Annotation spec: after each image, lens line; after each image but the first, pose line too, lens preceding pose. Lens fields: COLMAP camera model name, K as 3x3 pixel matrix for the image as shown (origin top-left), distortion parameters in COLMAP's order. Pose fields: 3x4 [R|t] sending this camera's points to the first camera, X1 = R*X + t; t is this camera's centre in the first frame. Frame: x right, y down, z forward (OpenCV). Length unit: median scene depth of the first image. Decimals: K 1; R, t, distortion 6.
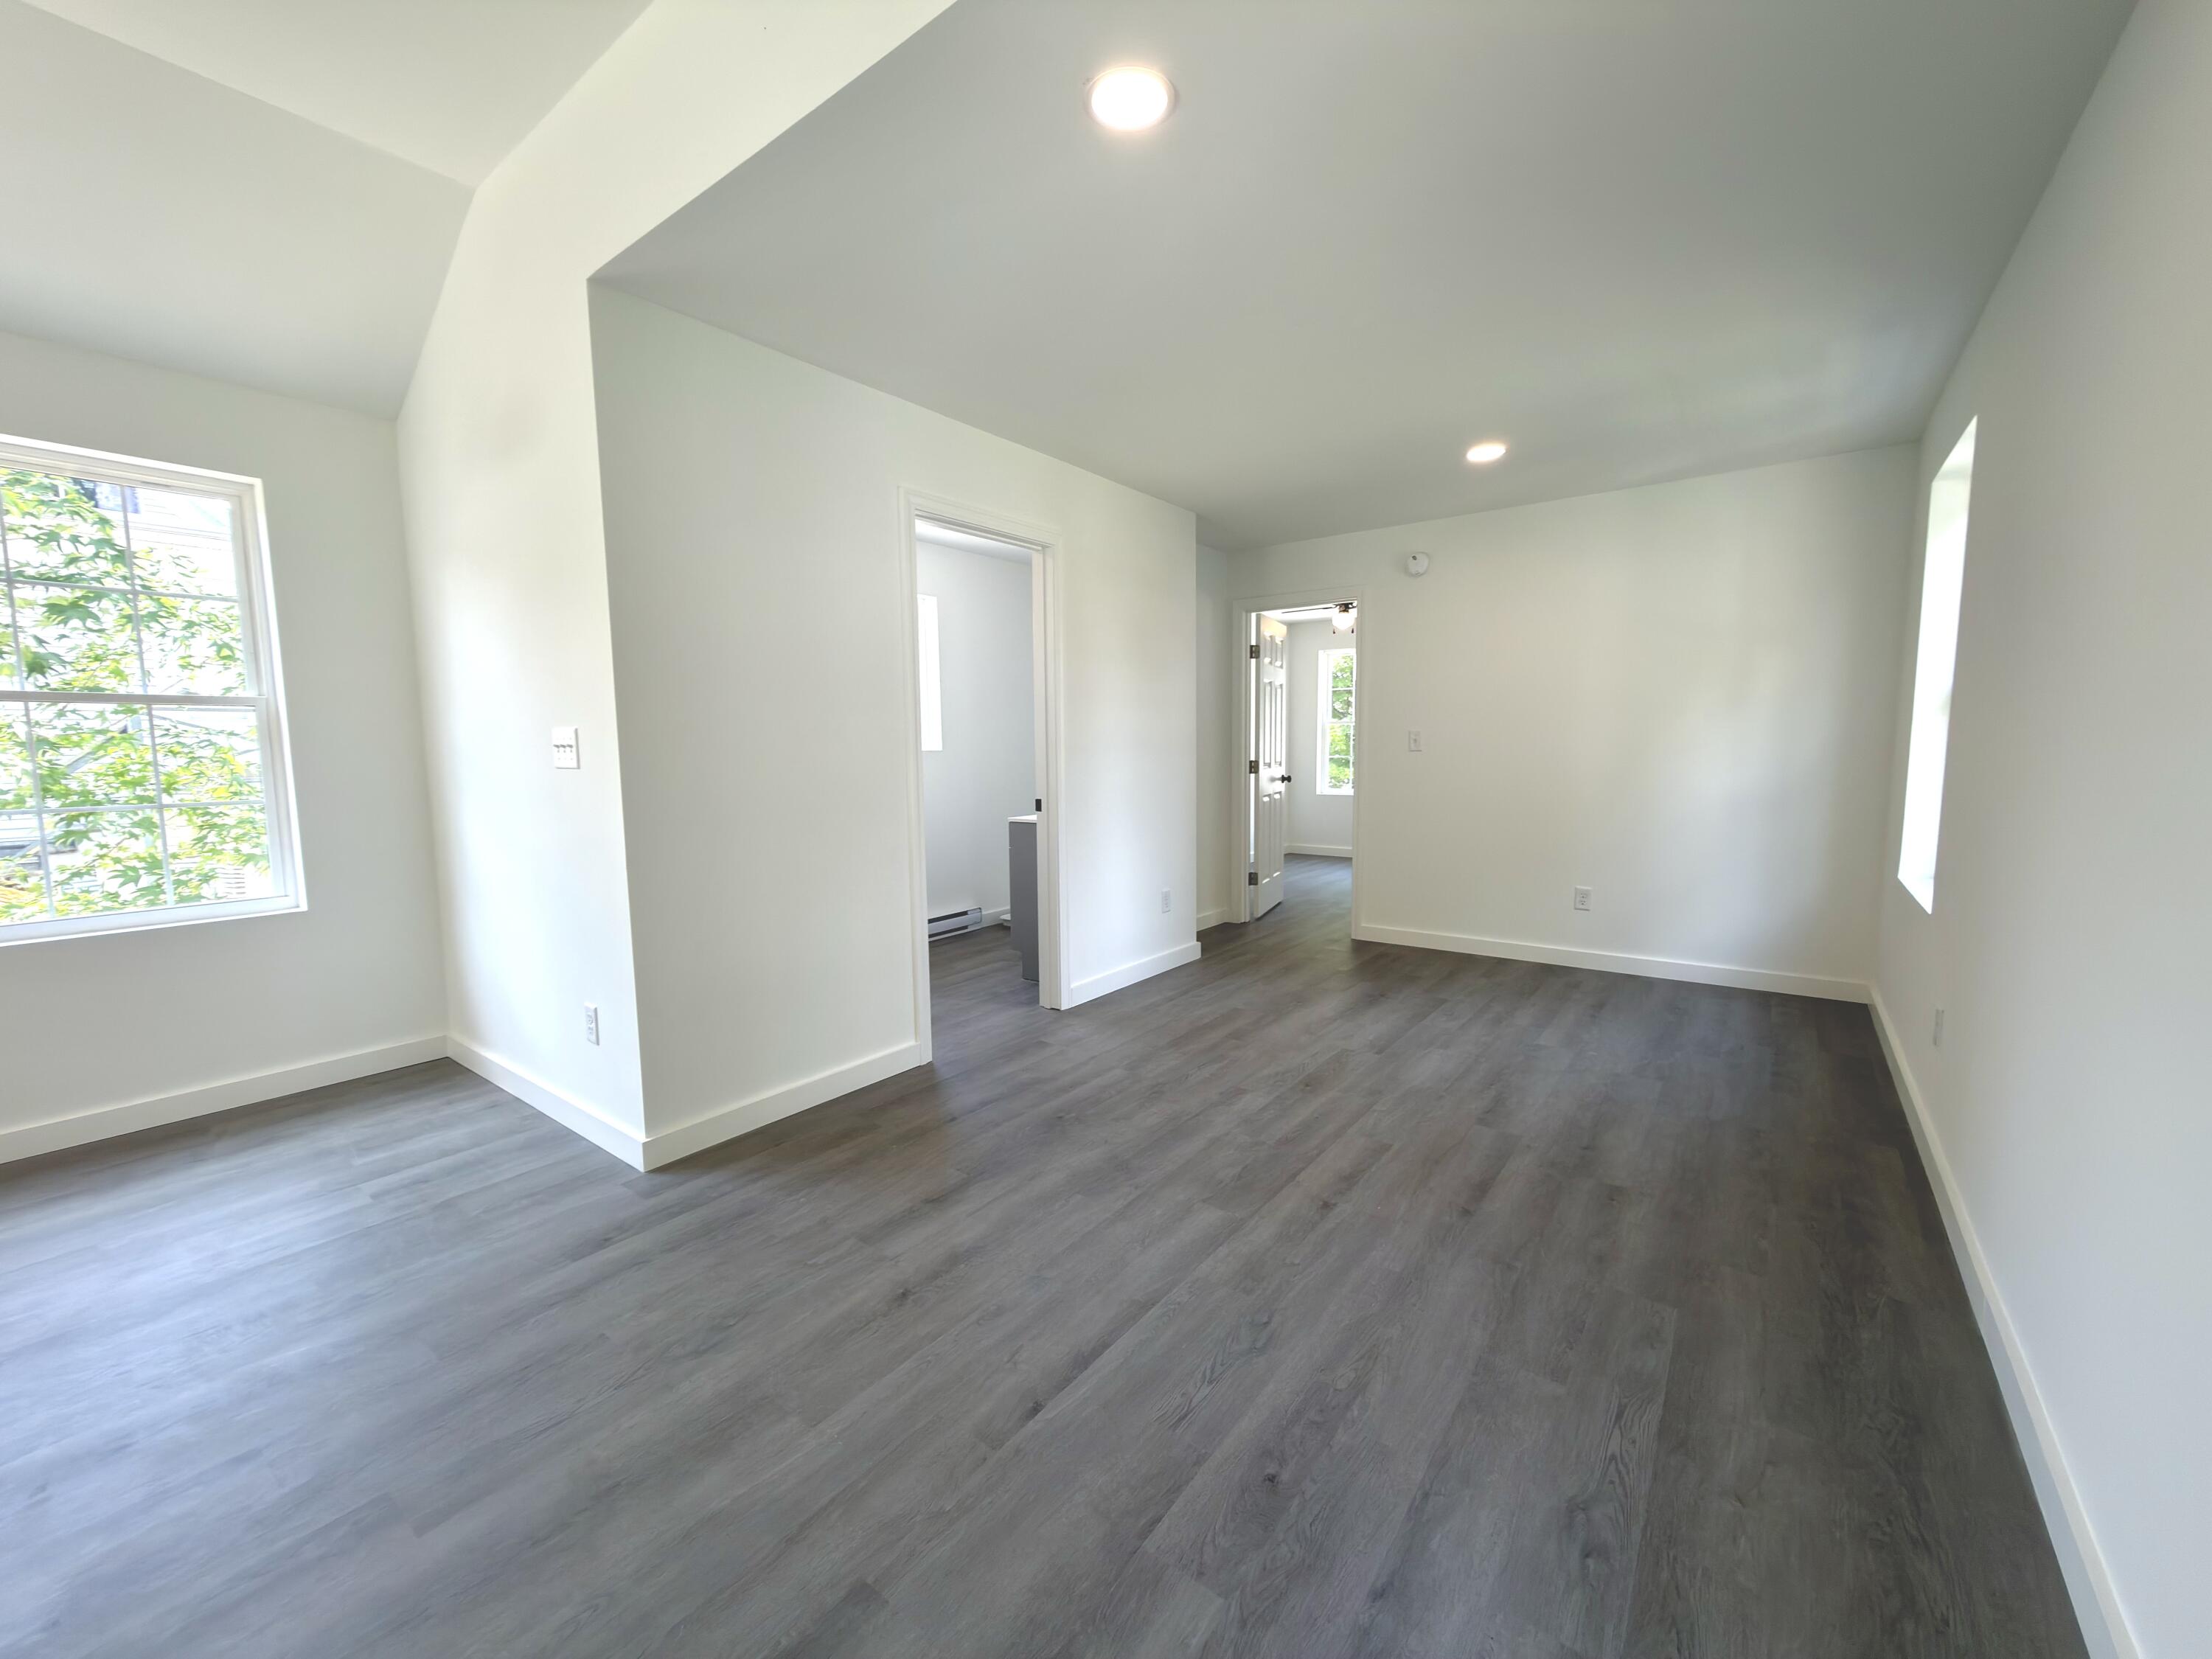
lens RADIAL K [[879.4, 0, 1105.1], [0, 879.4, 835.6], [0, 0, 1]] dist [0.000863, -0.000228]
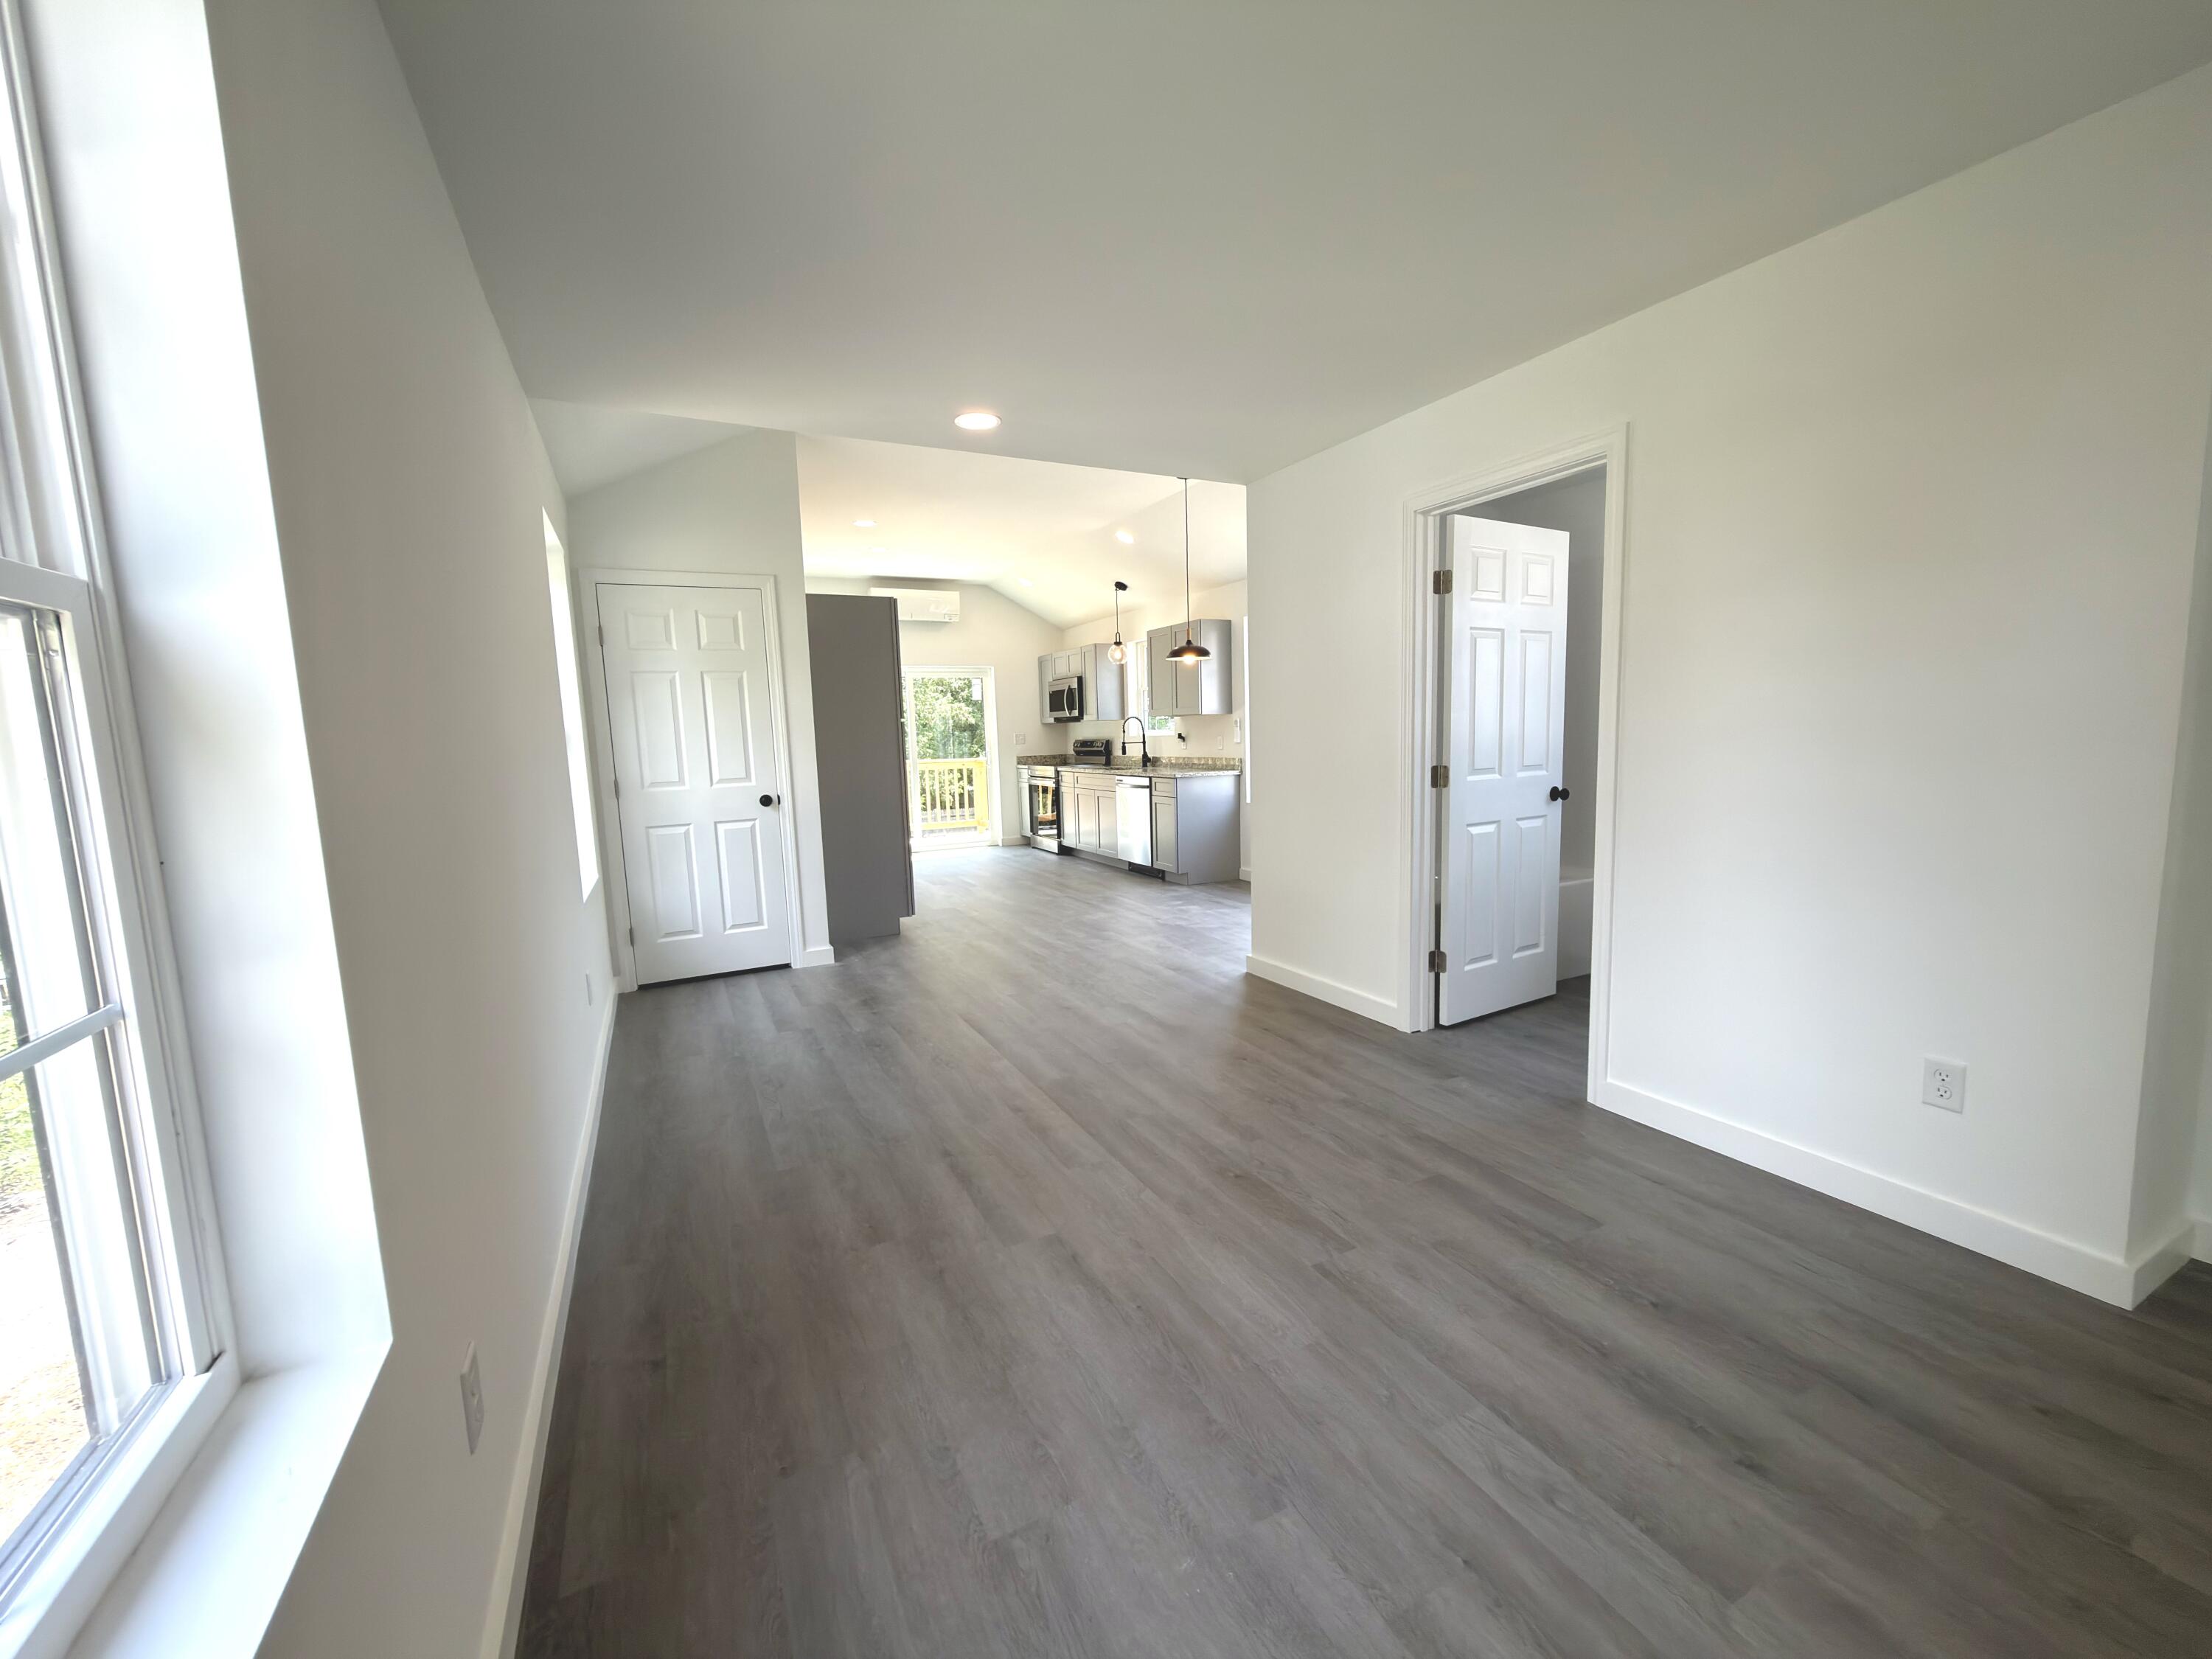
lens RADIAL K [[879.4, 0, 1111.6], [0, 879.4, 834.5], [0, 0, 1]] dist [0.000863, -0.000228]
pose [[-0.432994, 0.126920, -0.892417, 1.053973], [-0.060633, 0.983694, 0.169320, -0.166573], [0.899355, 0.127424, -0.418239, 1.312910]]
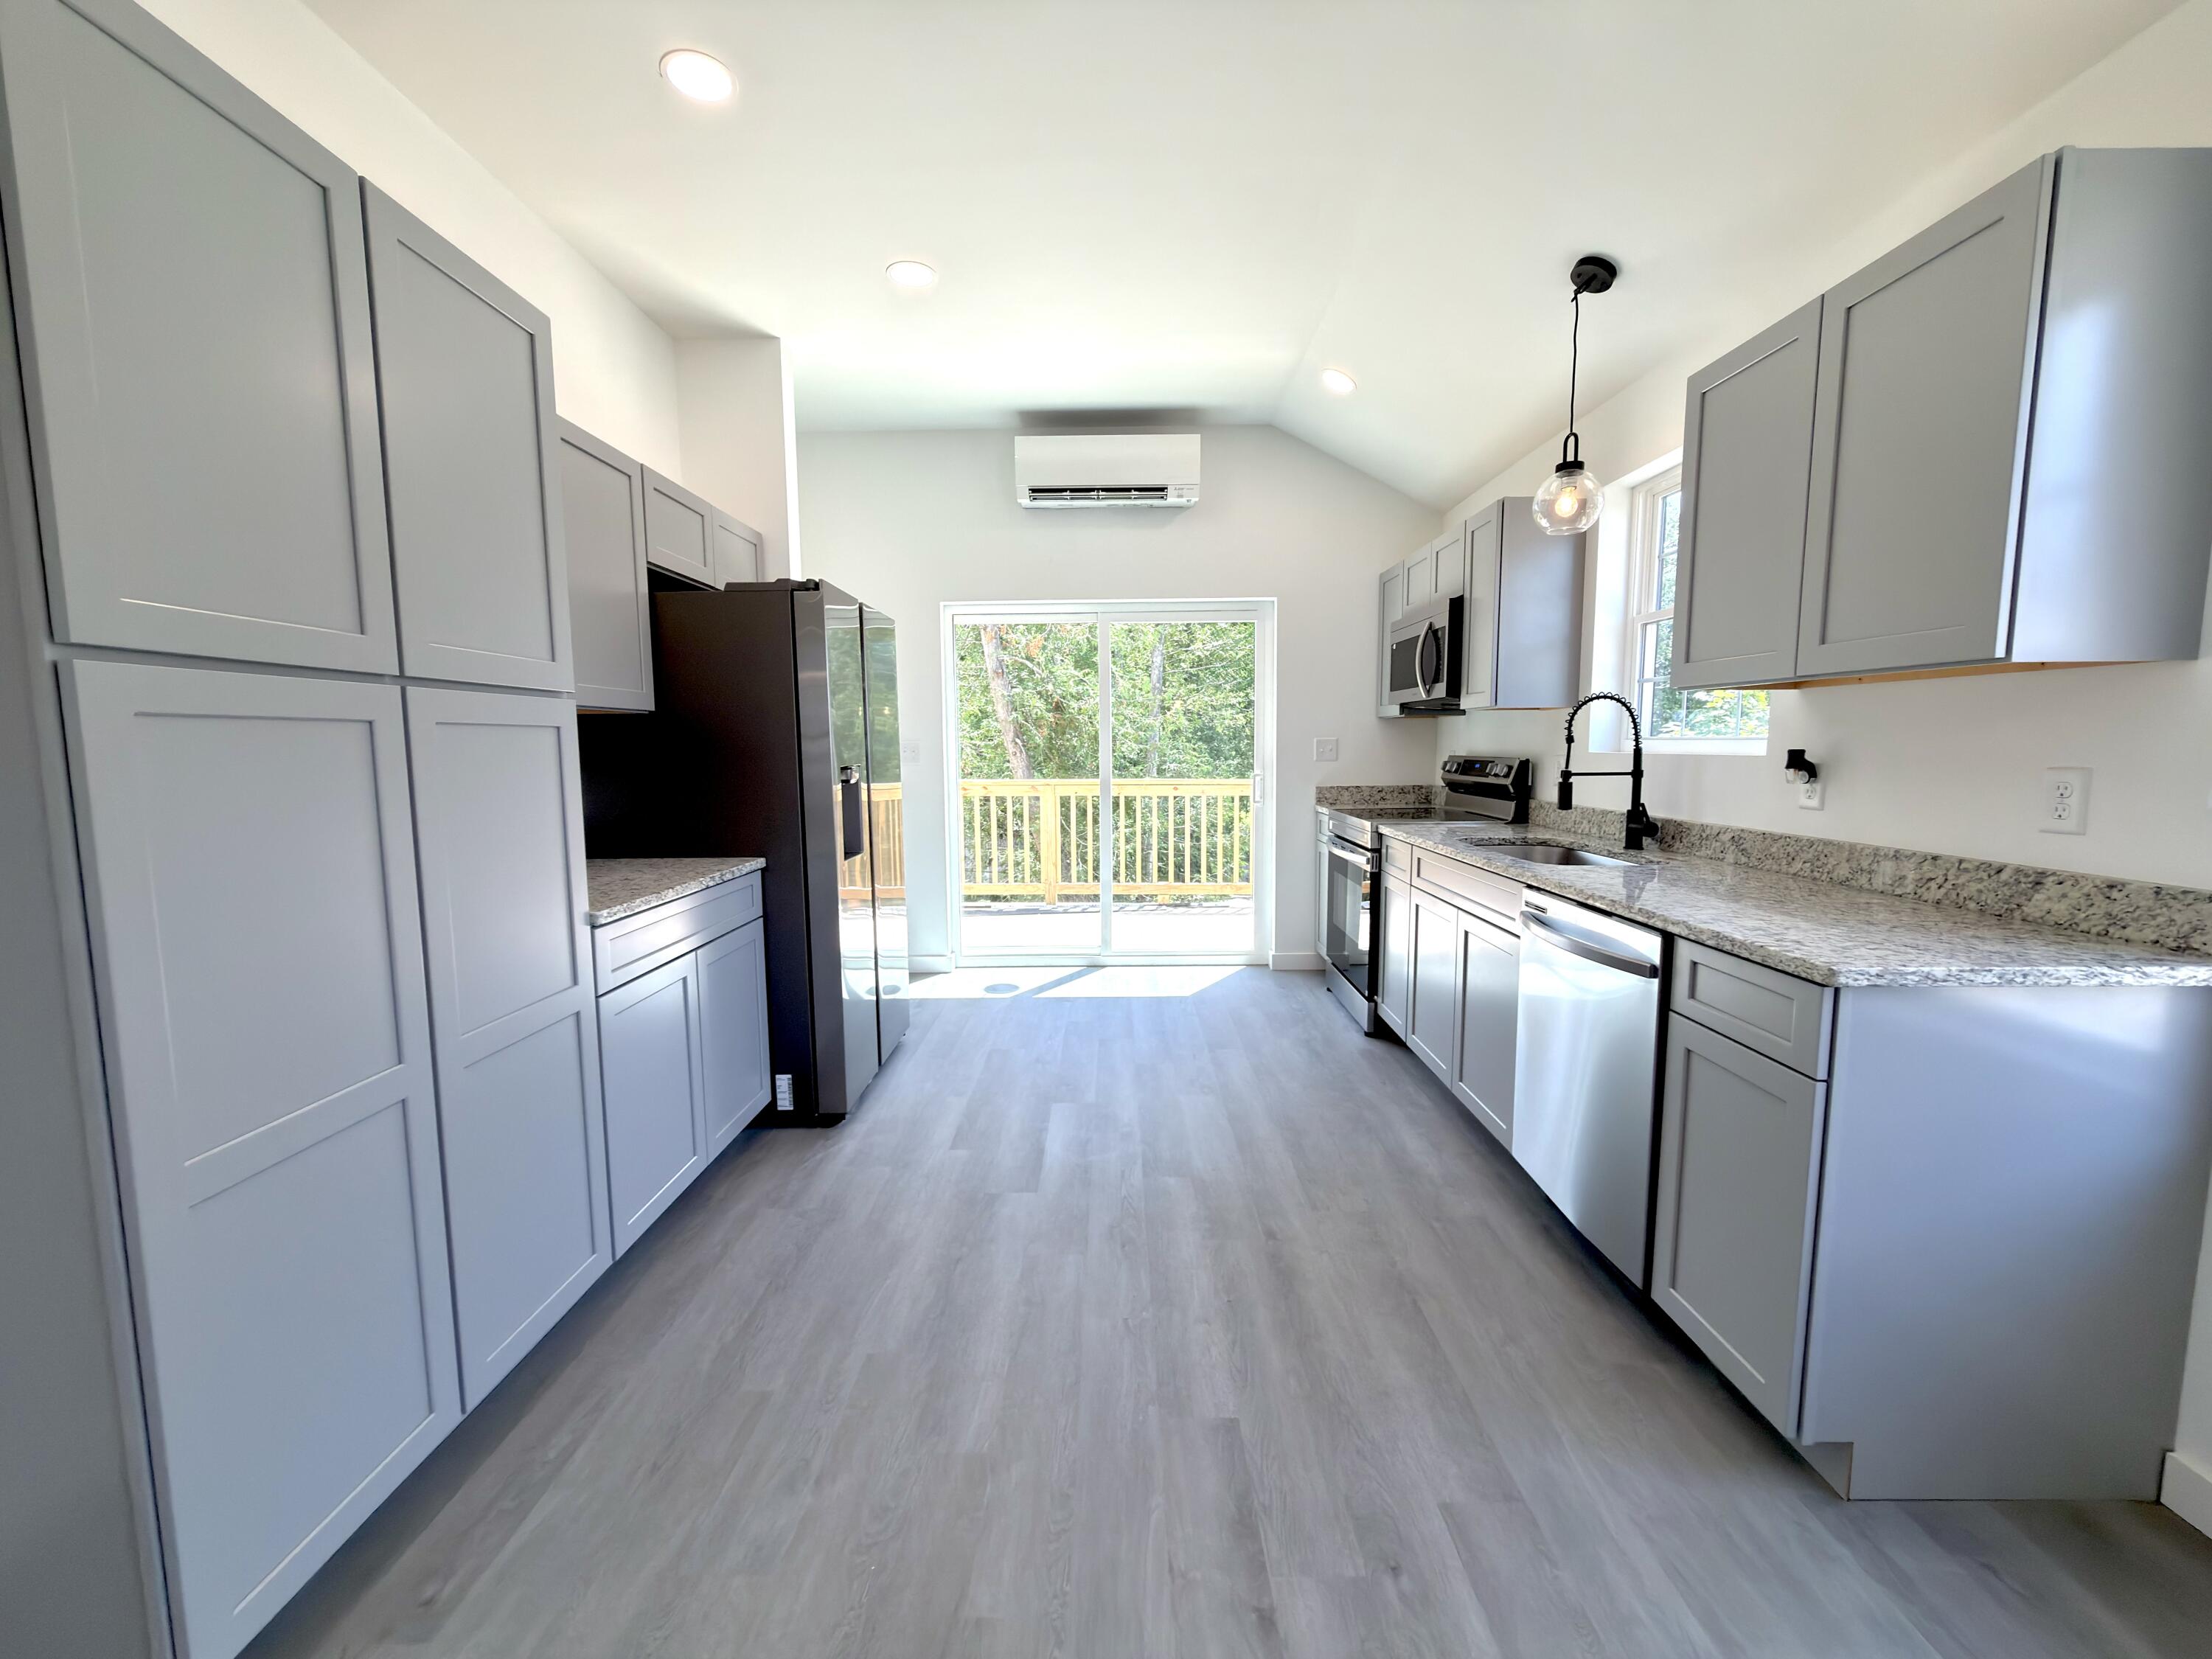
lens RADIAL K [[879.4, 0, 1109.4], [0, 879.4, 833.9], [0, 0, 1]] dist [0.000863, -0.000228]
pose [[-0.801842, 0.077918, -0.592434, -0.658978], [-0.047078, 0.980142, 0.192629, -0.069599], [0.595678, 0.182349, -0.782251, 0.544663]]
